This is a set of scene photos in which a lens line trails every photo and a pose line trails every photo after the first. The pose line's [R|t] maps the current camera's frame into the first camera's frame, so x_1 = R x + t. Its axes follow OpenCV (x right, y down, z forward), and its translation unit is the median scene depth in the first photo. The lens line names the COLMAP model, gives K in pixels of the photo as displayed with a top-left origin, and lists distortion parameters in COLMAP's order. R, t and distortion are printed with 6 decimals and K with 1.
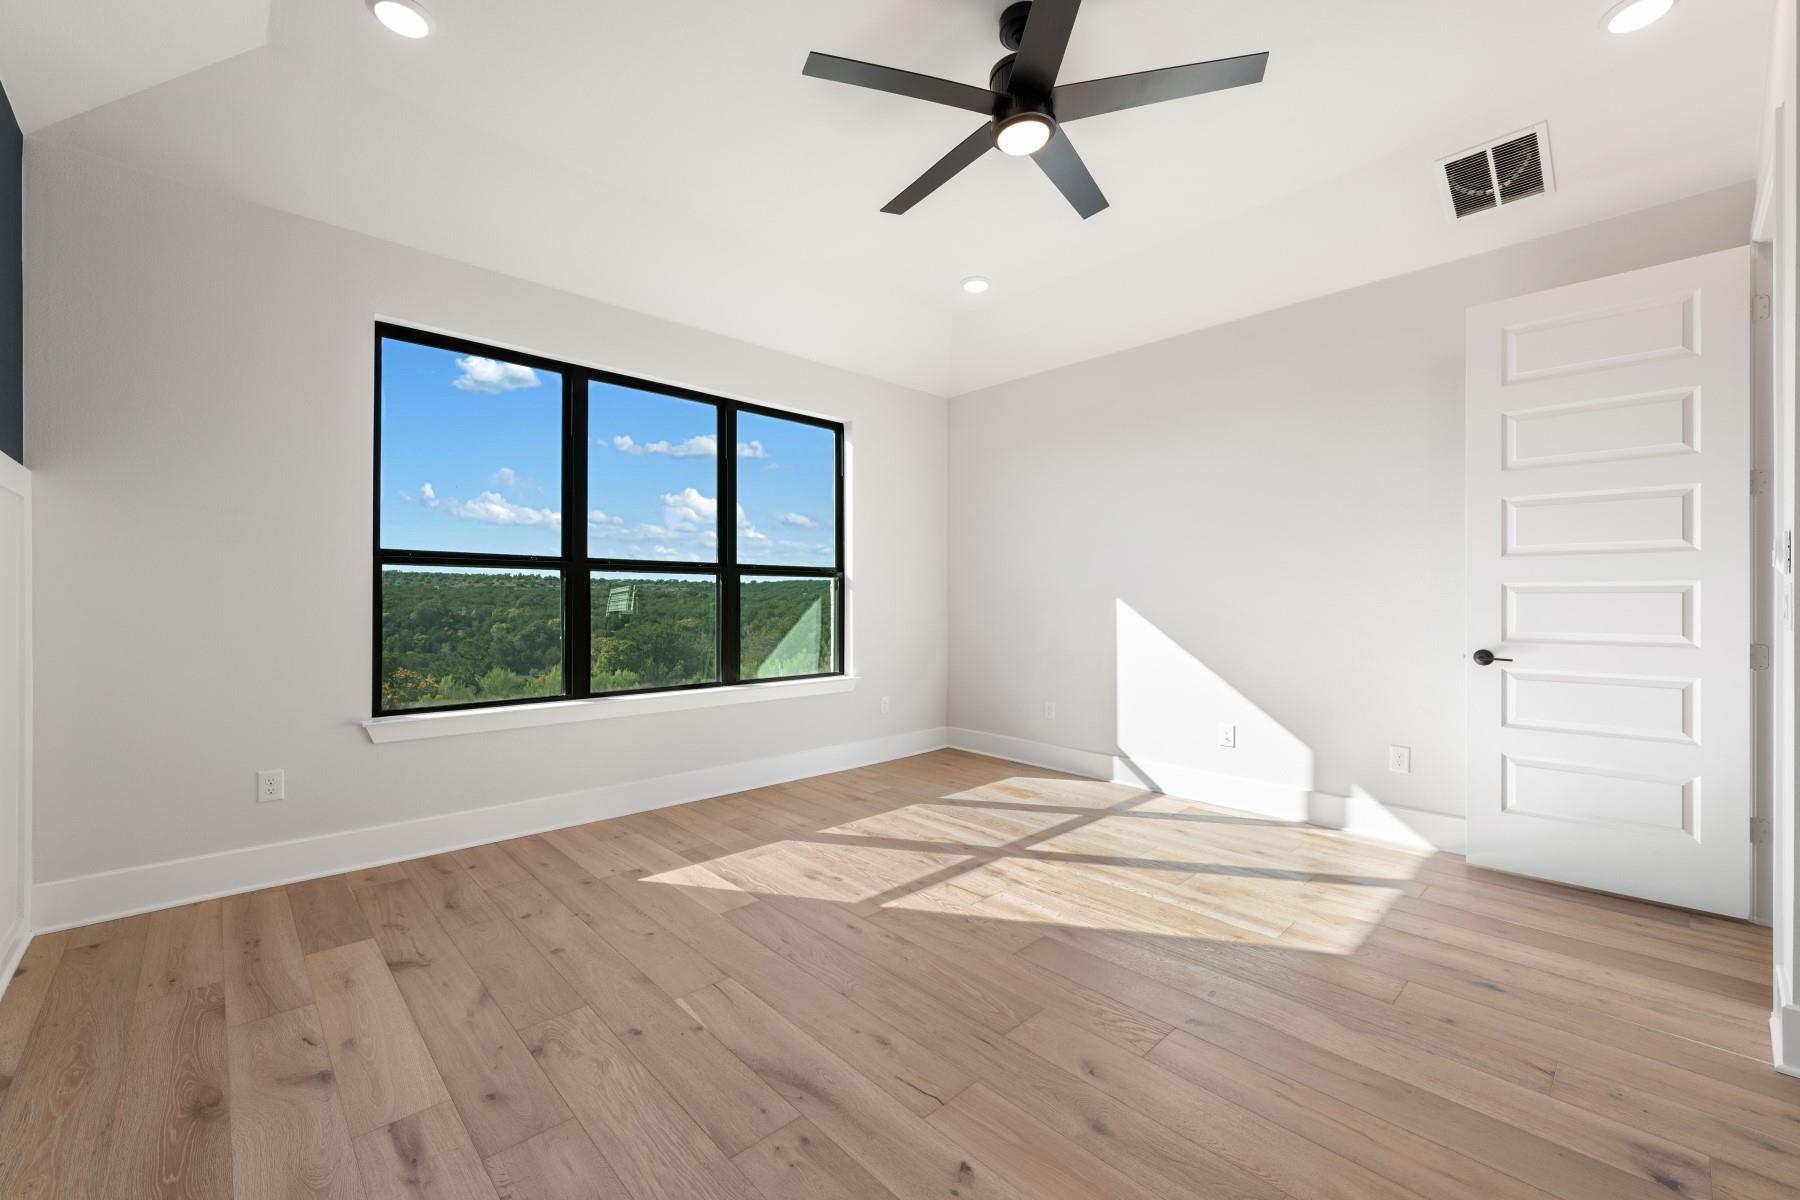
lens RADIAL K [[721.8, 0, 900.0], [0, 721.8, 600.0], [0, 0, 1]] dist [0.002498, -0.000406]
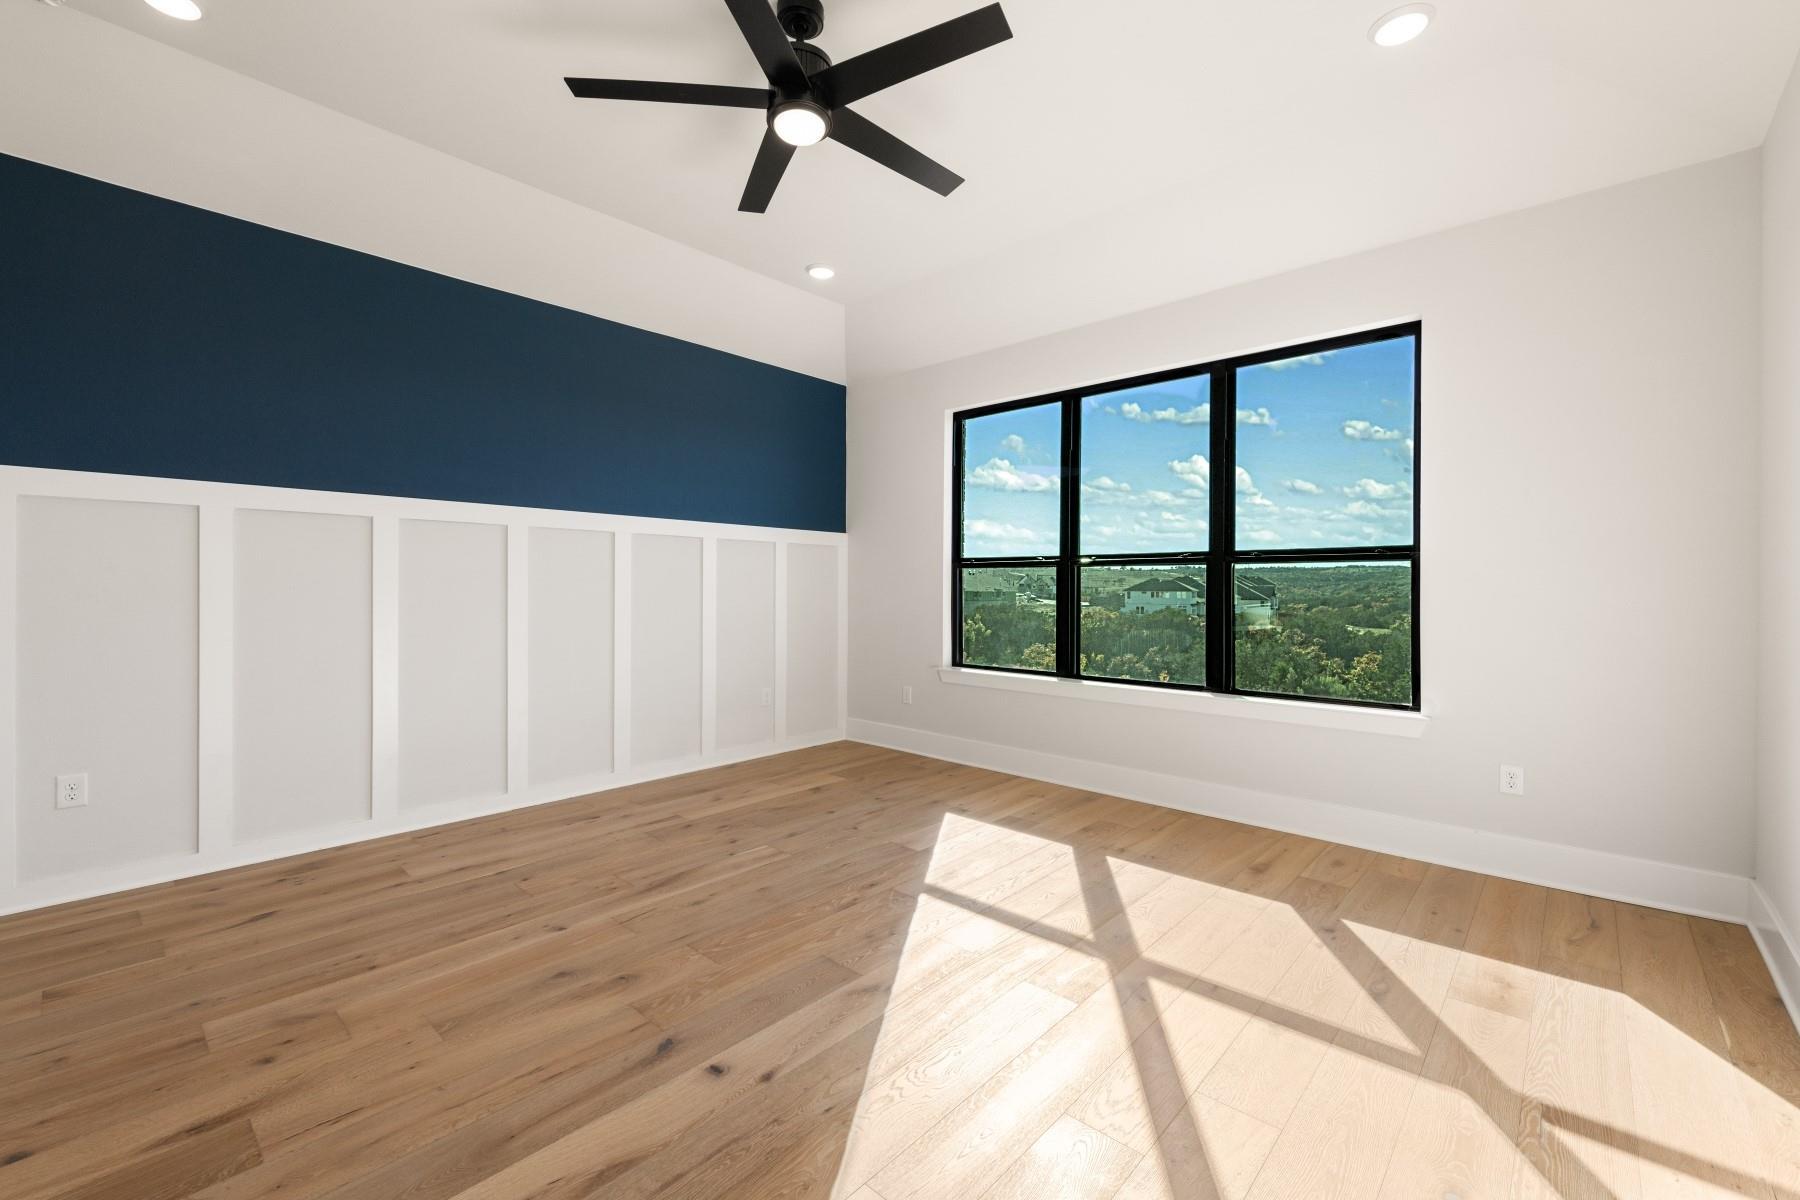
lens RADIAL K [[741.9, 0, 897.9], [0, 741.9, 594.2], [0, 0, 1]] dist [0.002317, -0.001169]
pose [[0.067352, 0.000533, -0.997729, 0.808998], [-0.009239, 0.999957, -0.000090, 0.006295], [0.997686, 0.009224, 0.067354, 0.726566]]
